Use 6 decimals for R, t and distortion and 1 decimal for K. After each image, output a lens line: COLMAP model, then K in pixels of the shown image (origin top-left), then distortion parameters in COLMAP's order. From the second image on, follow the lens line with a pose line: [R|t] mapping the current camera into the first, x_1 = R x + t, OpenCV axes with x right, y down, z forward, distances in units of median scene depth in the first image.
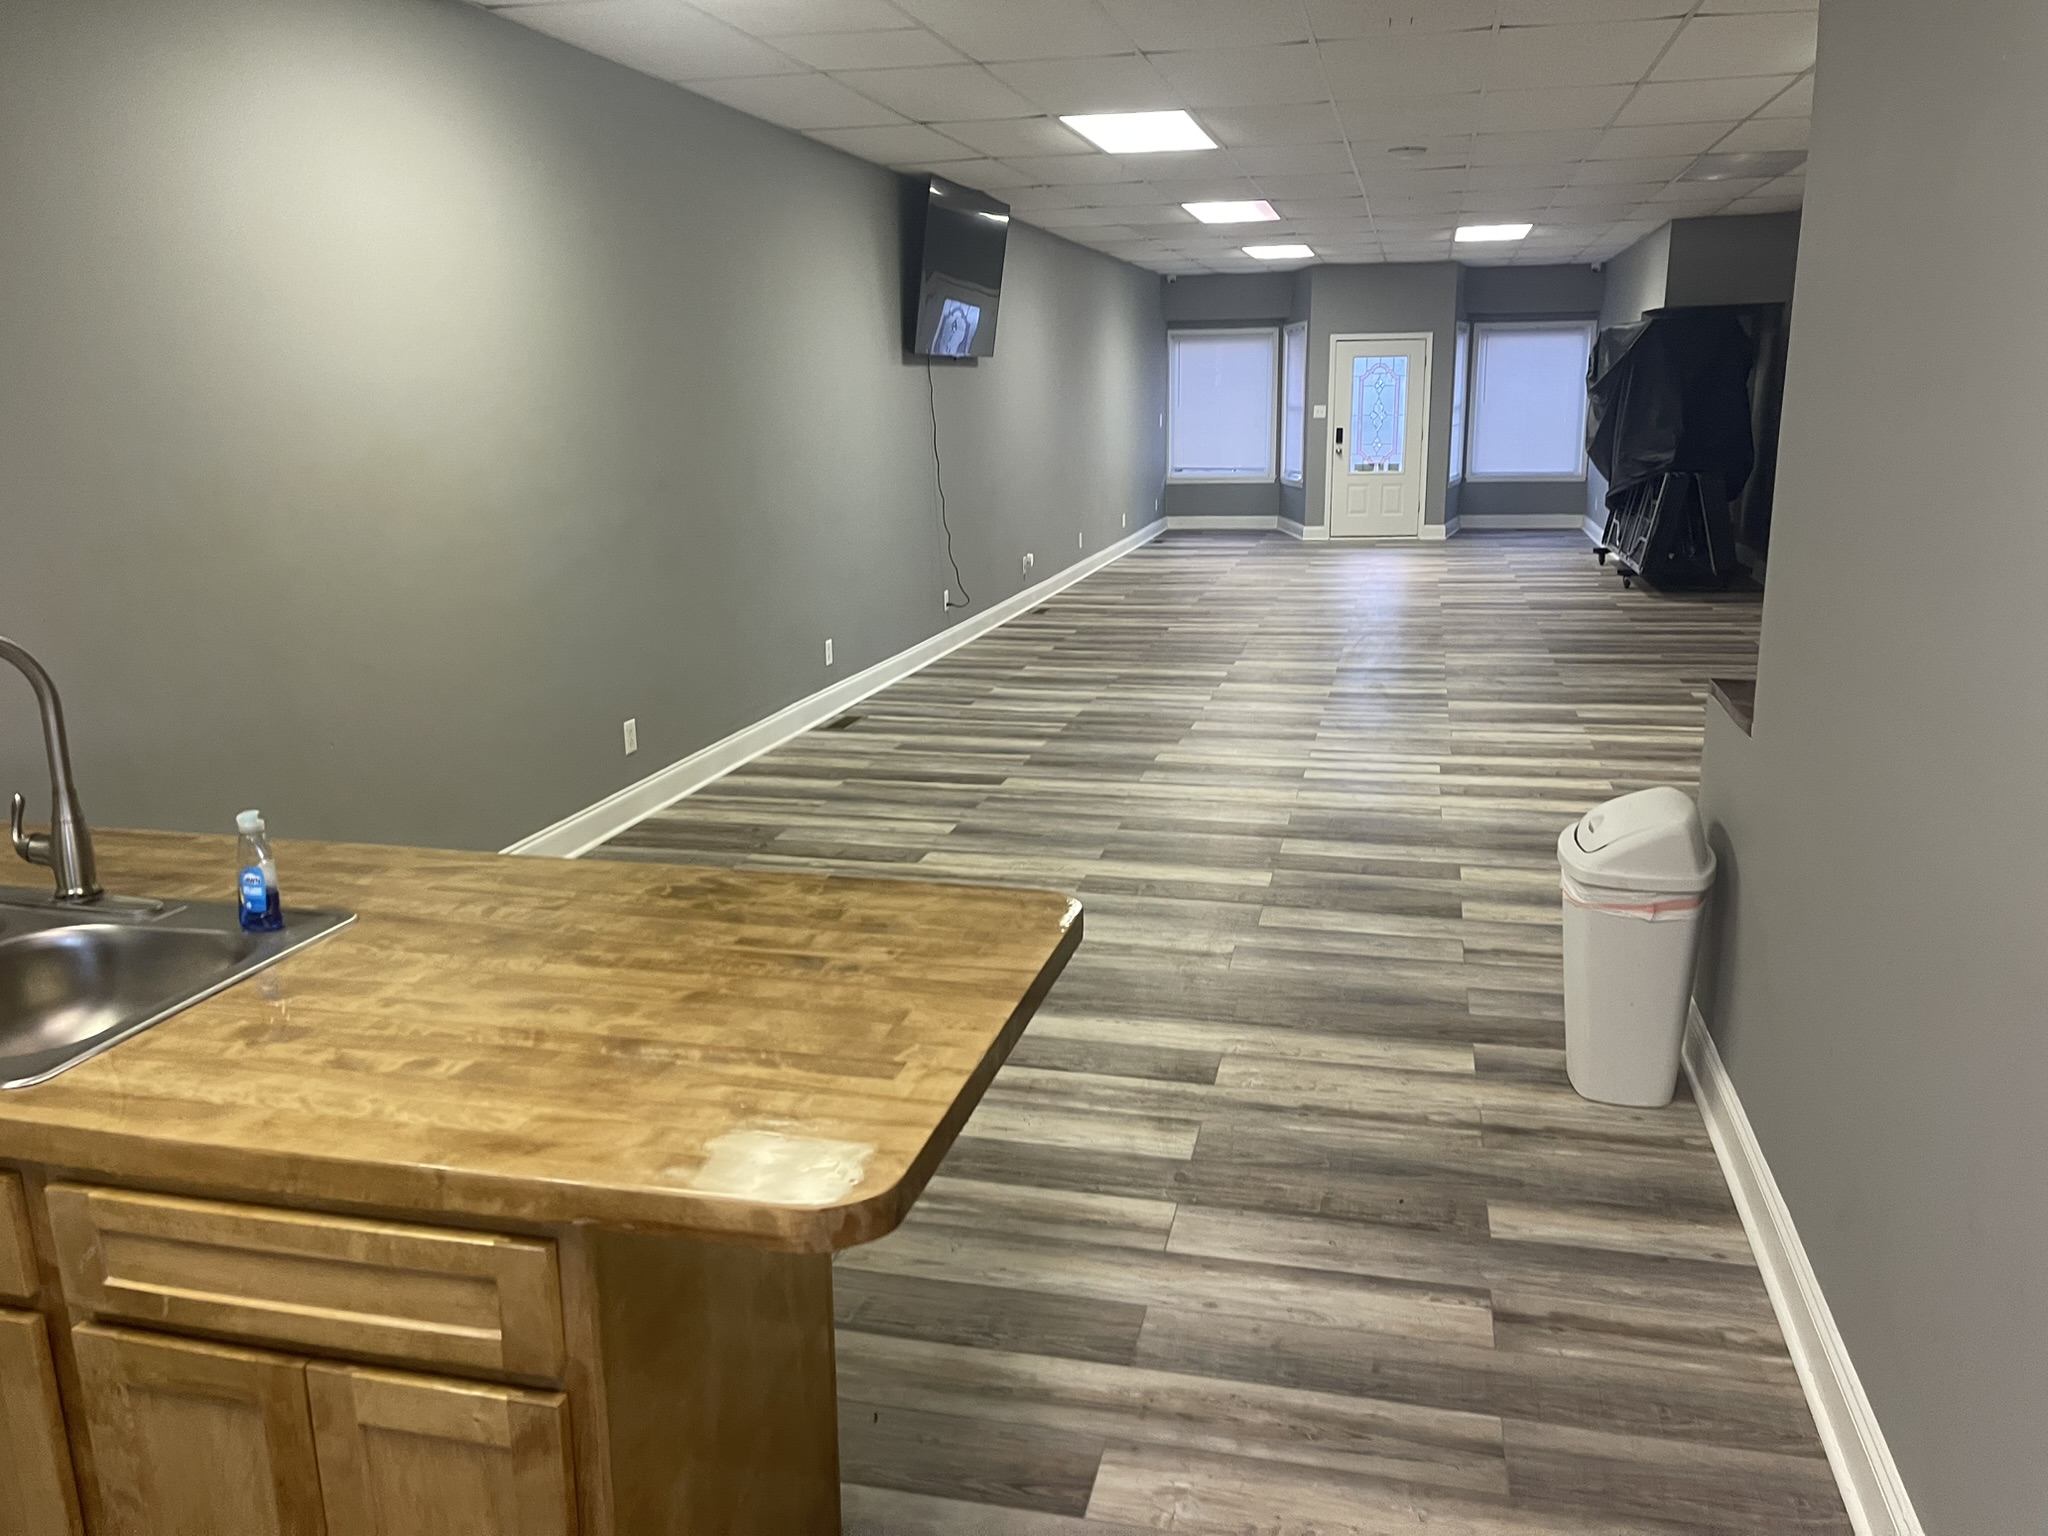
lens RADIAL K [[1540.2, 0, 1024.0], [0, 1540.2, 768.0], [0, 0, 1]] dist [0.041170, -0.003454]
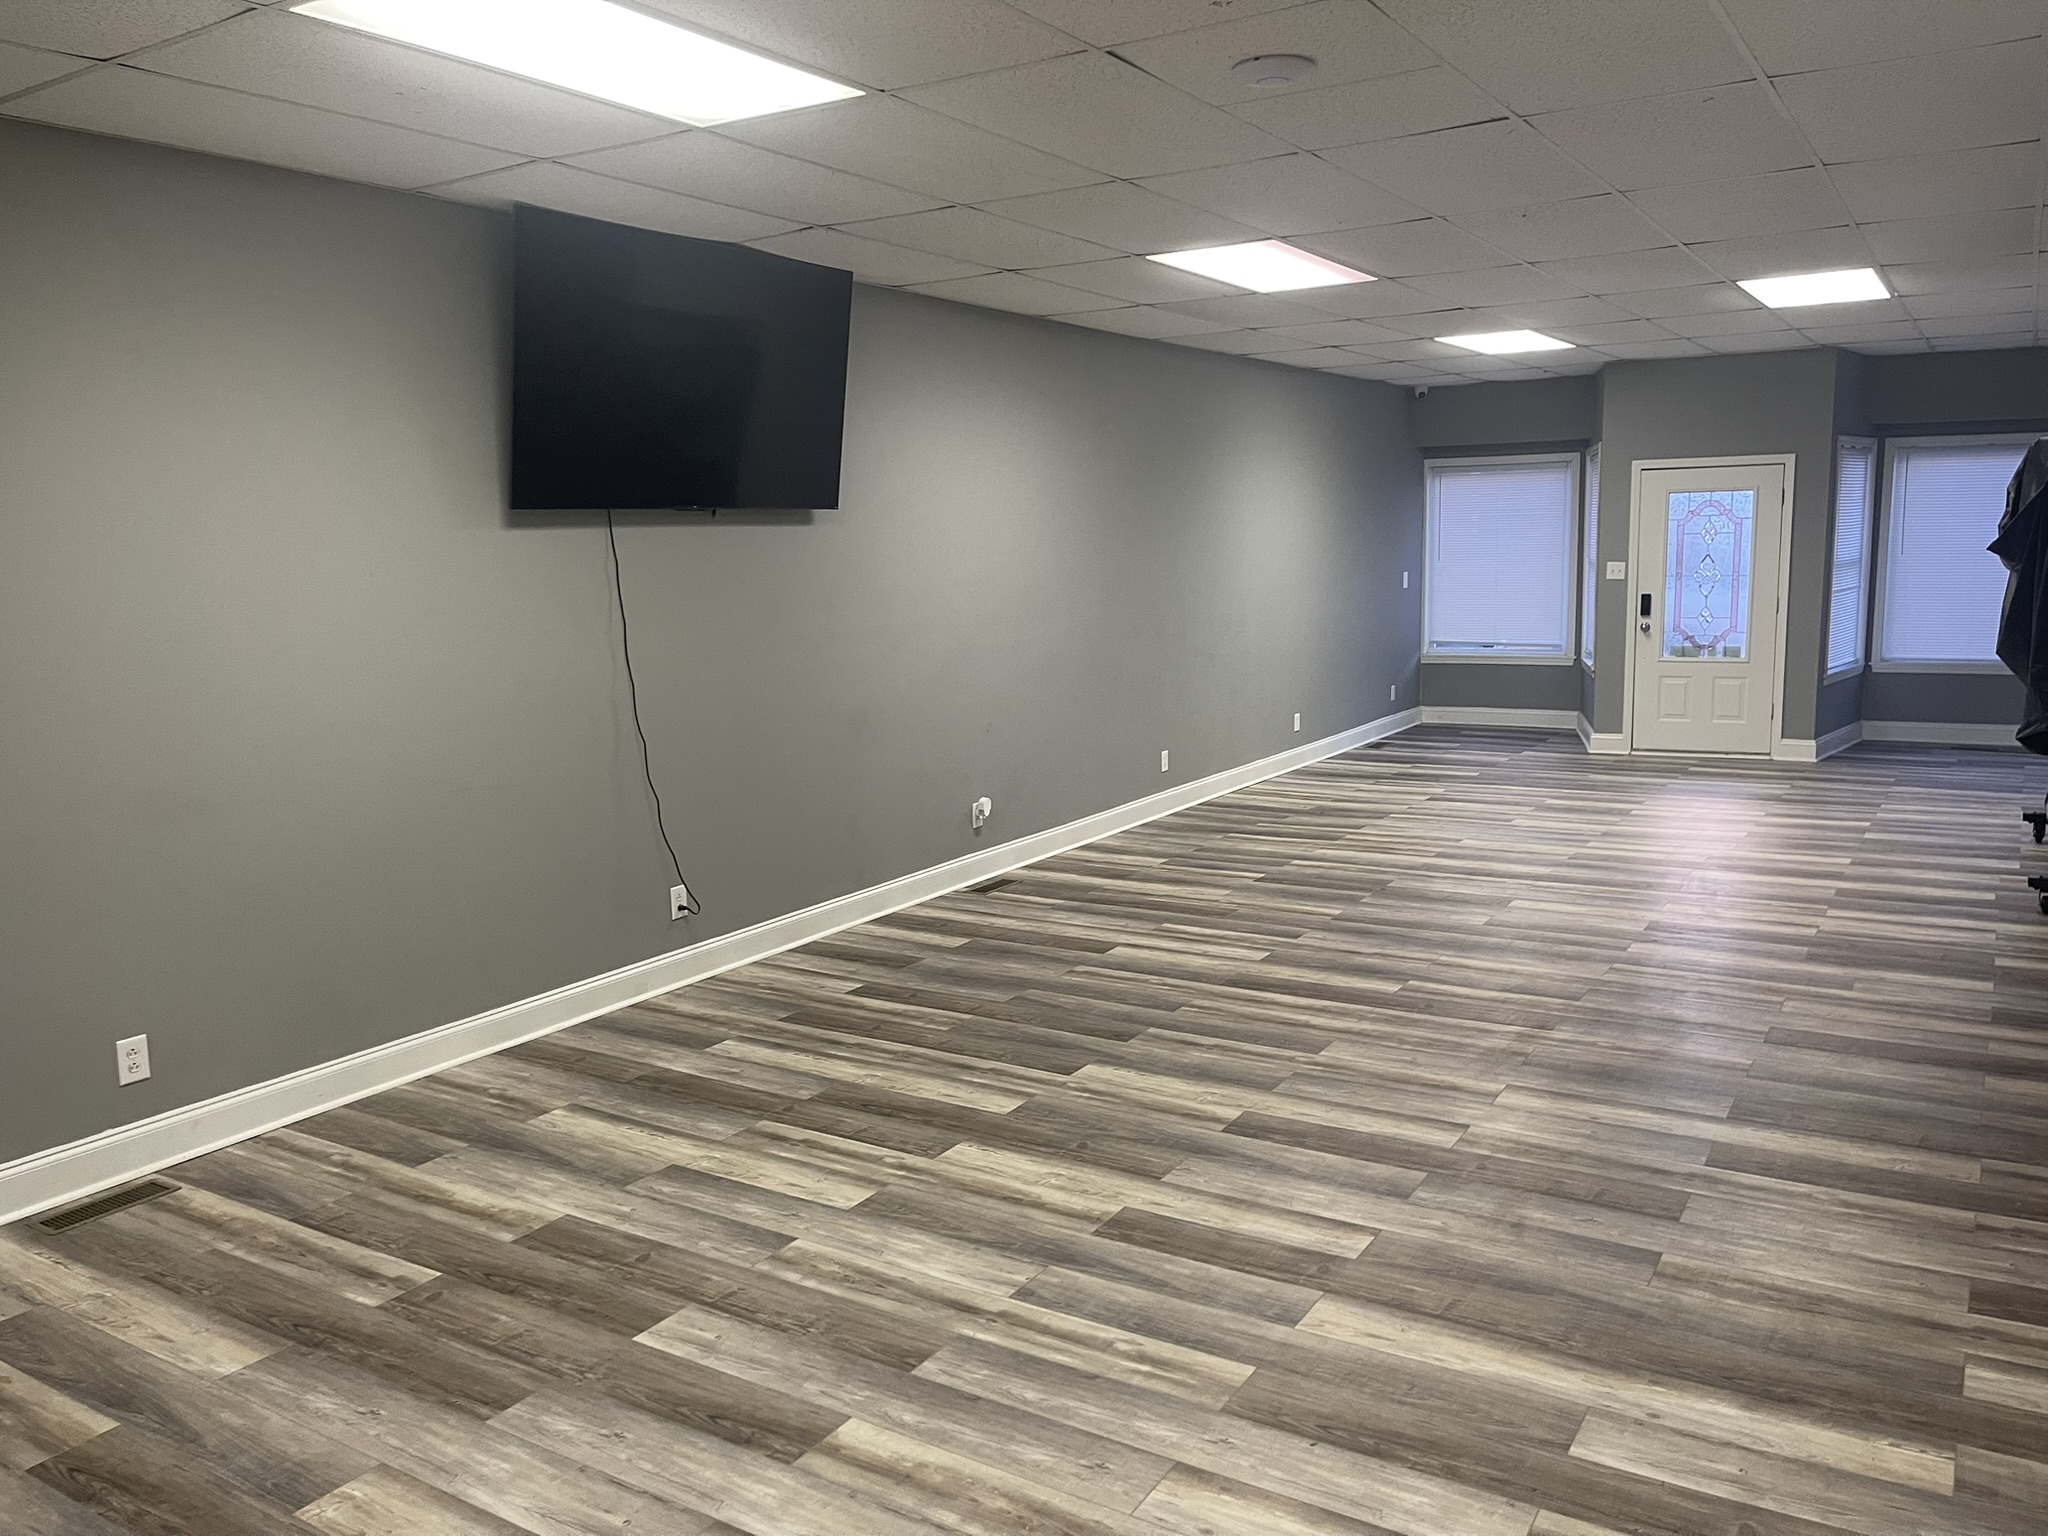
lens RADIAL K [[1540.2, 0, 1024.0], [0, 1540.2, 768.0], [0, 0, 1]] dist [0.041170, -0.003454]
pose [[0.950089, 0.040657, -0.309318, 0.148347], [-0.066516, 0.995073, -0.073518, -0.070117], [0.304805, 0.090423, 0.948113, 0.256220]]
